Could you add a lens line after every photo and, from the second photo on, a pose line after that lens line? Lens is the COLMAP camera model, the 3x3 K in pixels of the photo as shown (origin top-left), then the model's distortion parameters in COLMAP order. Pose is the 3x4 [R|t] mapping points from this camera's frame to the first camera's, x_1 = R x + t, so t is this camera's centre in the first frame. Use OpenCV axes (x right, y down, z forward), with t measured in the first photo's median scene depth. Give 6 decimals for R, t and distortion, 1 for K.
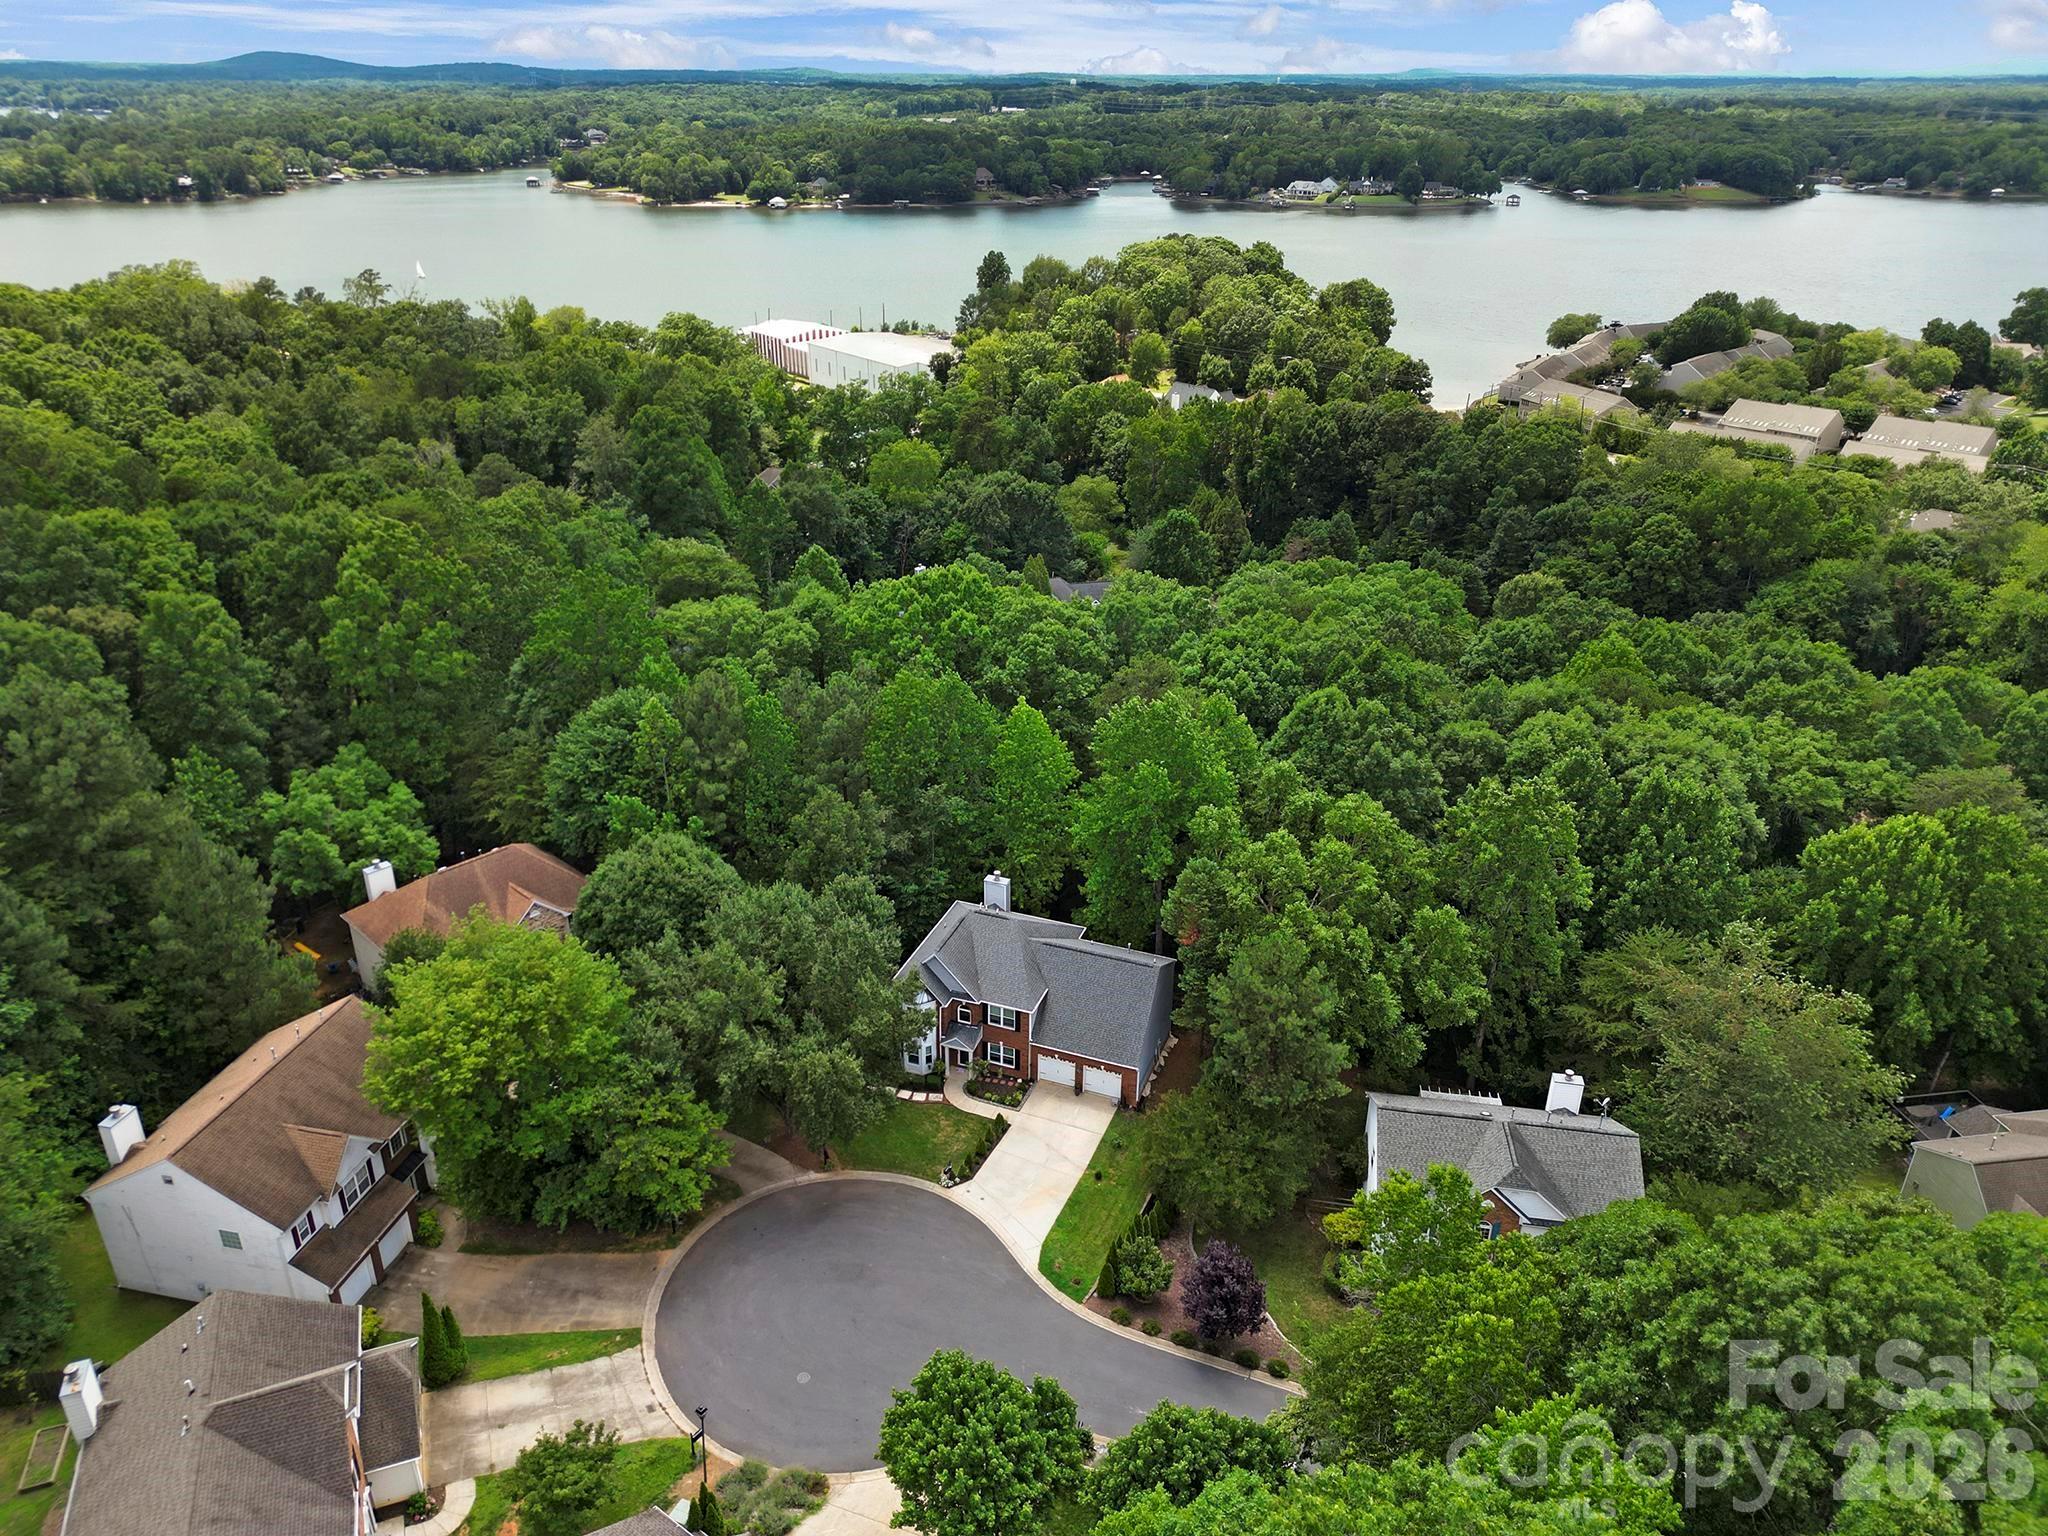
lens RADIAL K [[1429.4, 0, 1019.0], [0, 1429.4, 766.8], [0, 0, 1]] dist [0.056948, -0.052955]
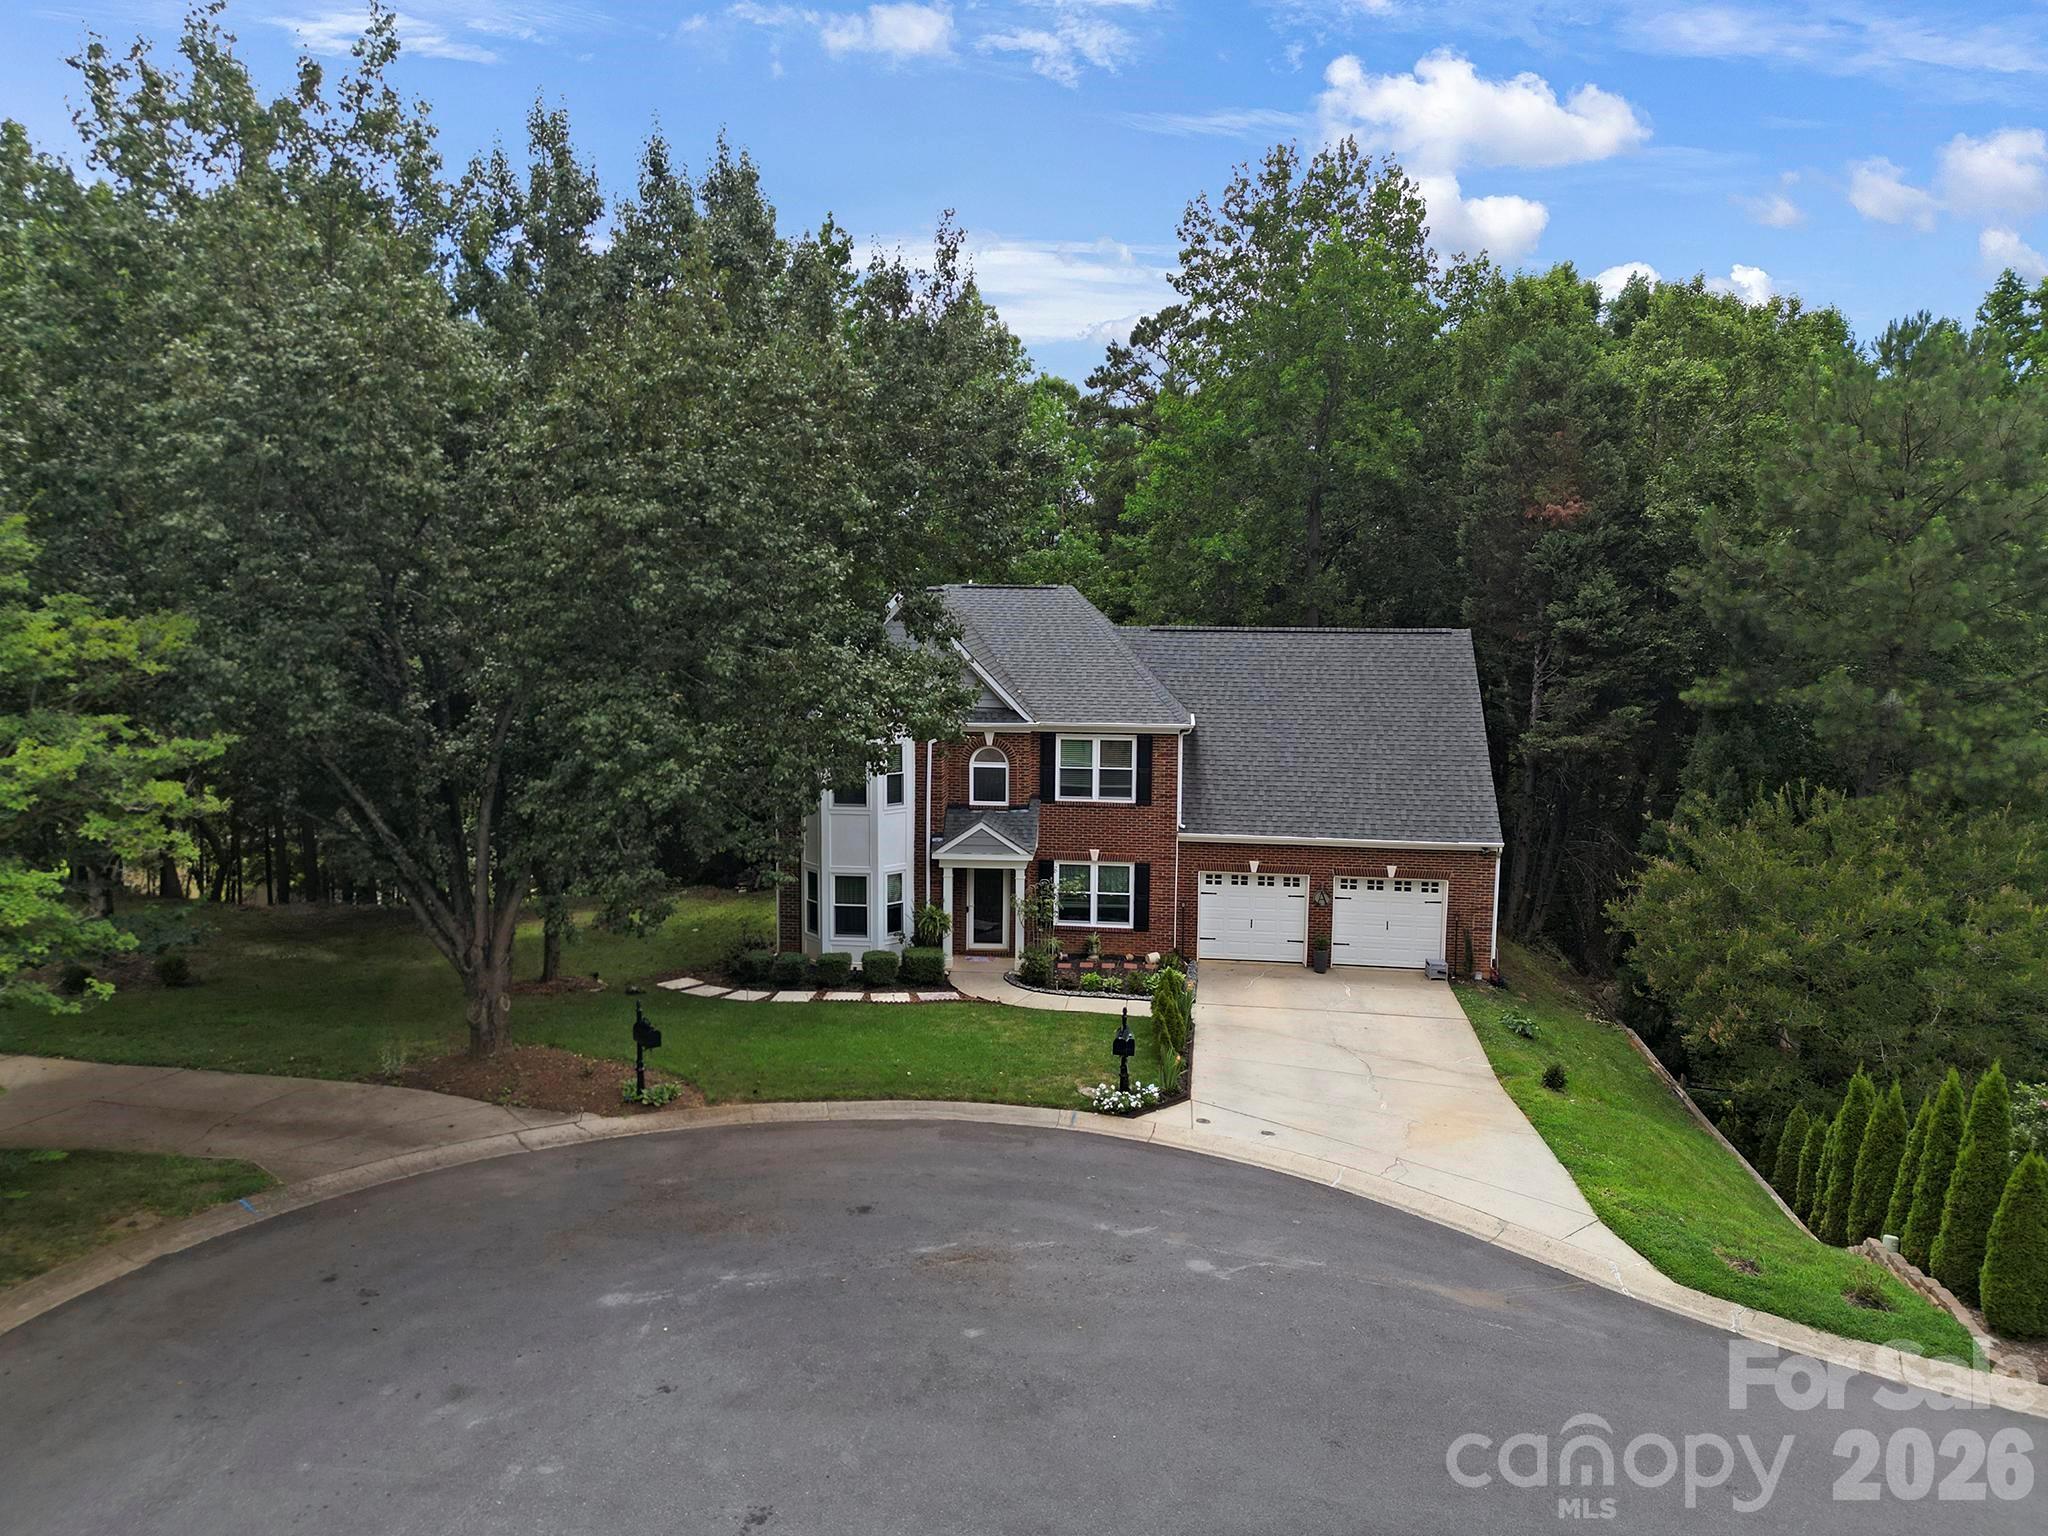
lens RADIAL K [[1429.4, 0, 1012.9], [0, 1429.4, 762.5], [0, 0, 1]] dist [0.056948, -0.052955]
pose [[0.967983, -0.024866, 0.249783, -0.027083], [0.104938, 0.944042, -0.312687, 0.062817], [-0.228030, 0.328887, 0.916425, 0.149152]]
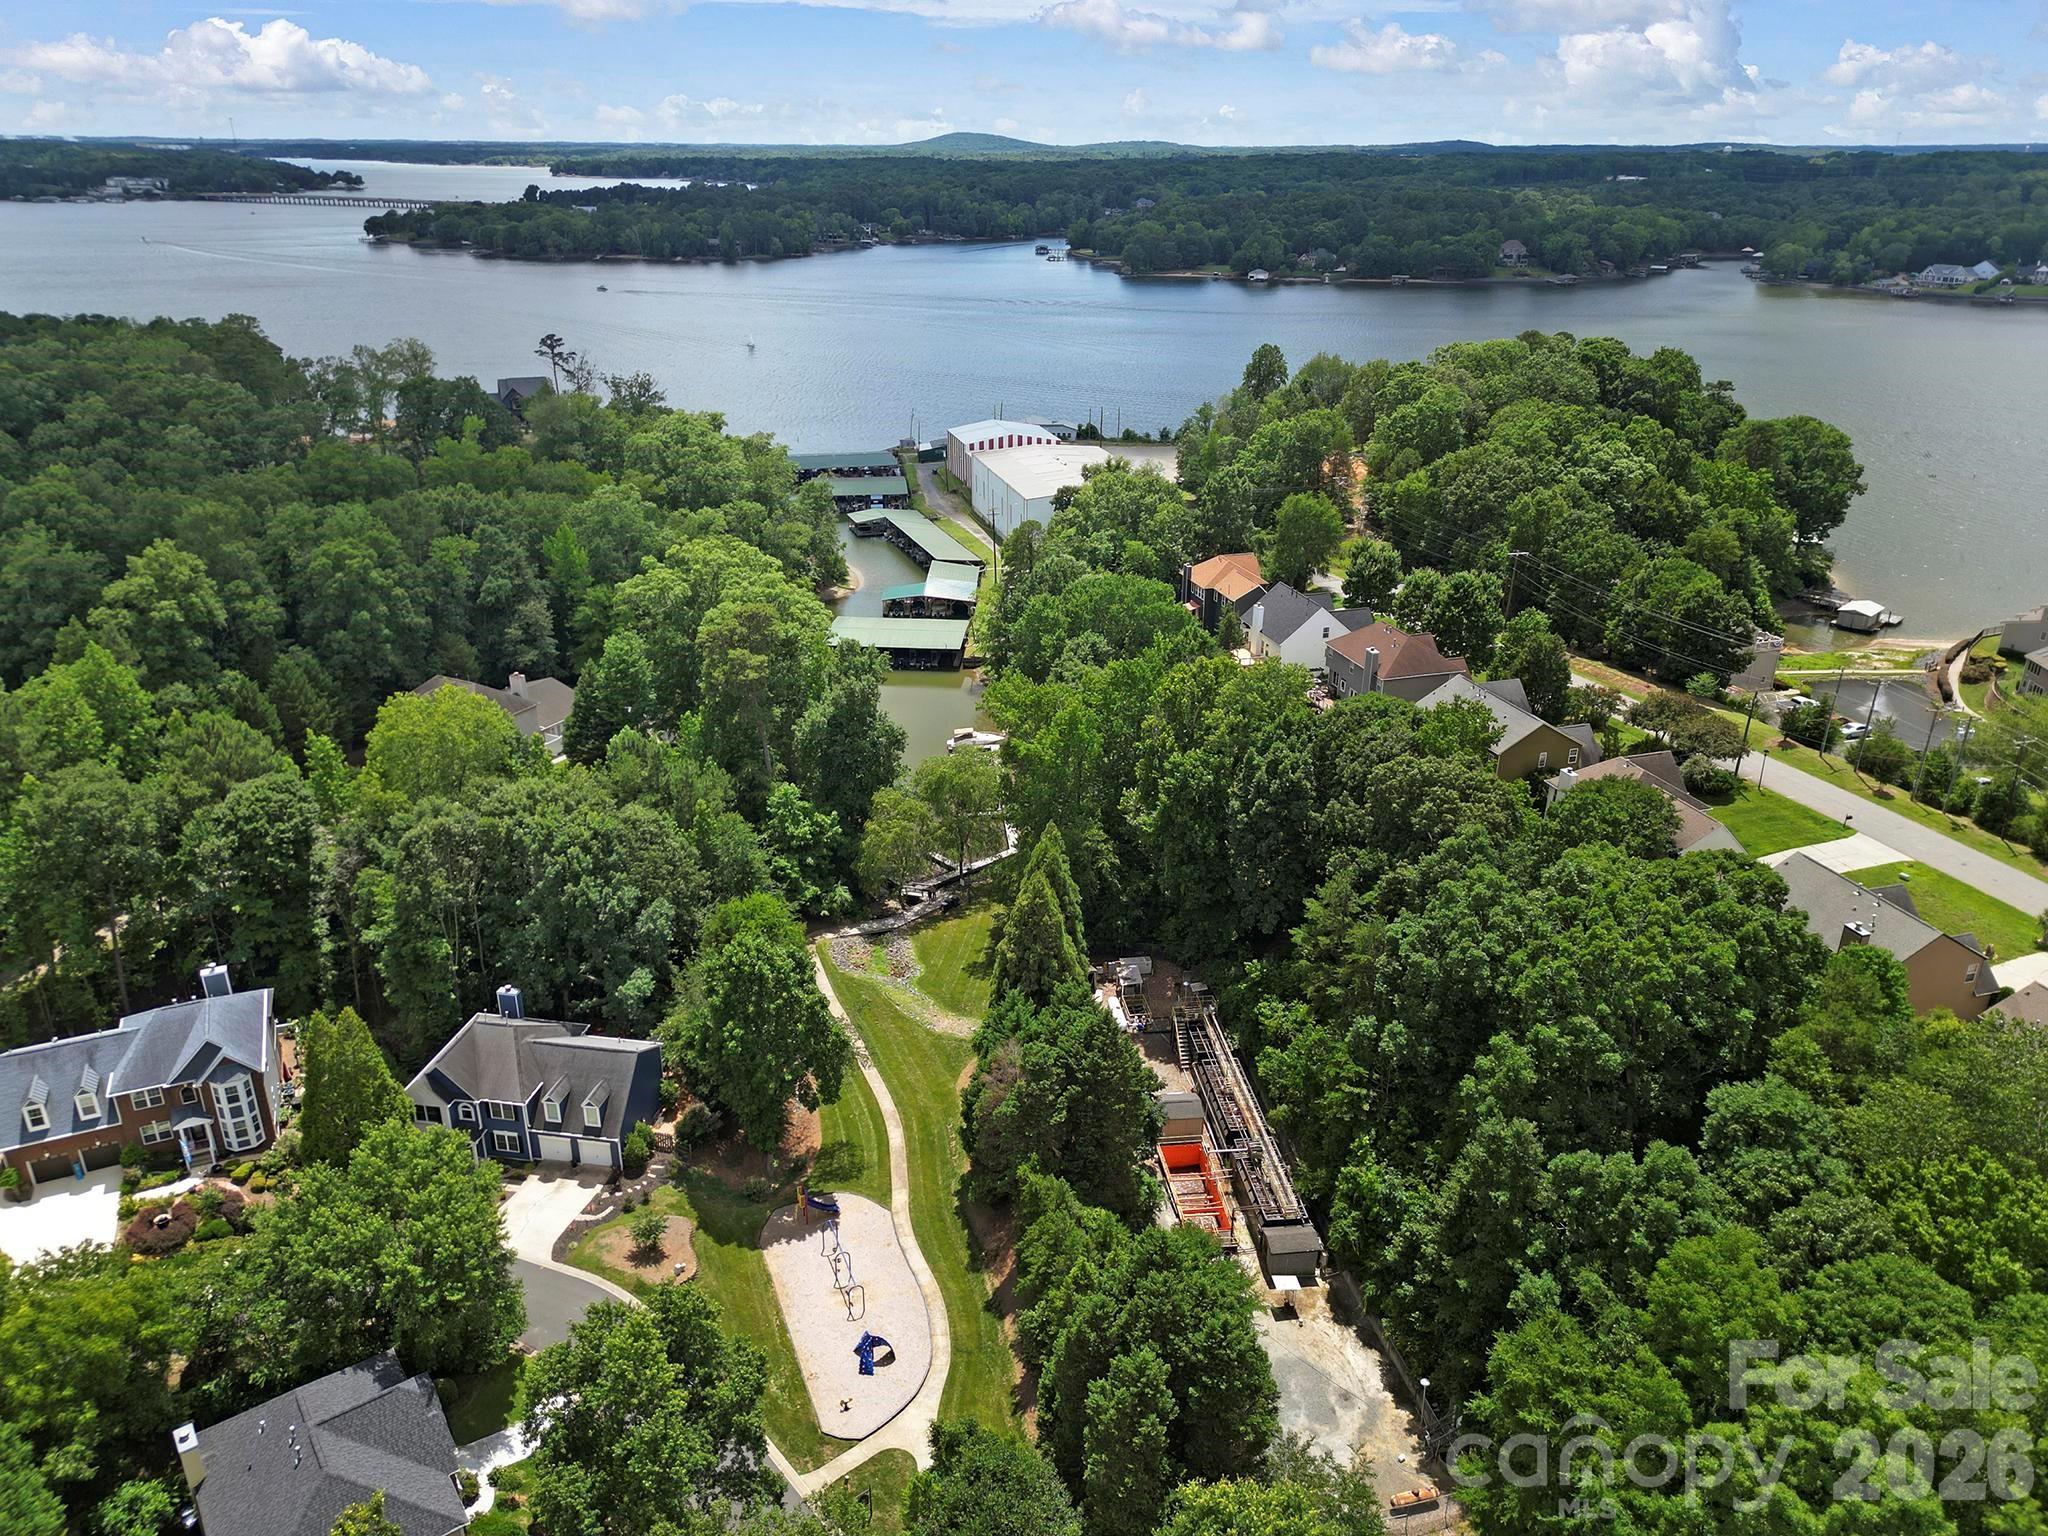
lens RADIAL K [[1429.4, 0, 1017.6], [0, 1429.4, 765.2], [0, 0, 1]] dist [0.056948, -0.052955]
pose [[0.915820, 0.155596, -0.370221, 0.195677], [-0.171870, 0.985056, -0.011159, -0.135278], [0.362952, 0.073850, 0.928877, 0.333083]]
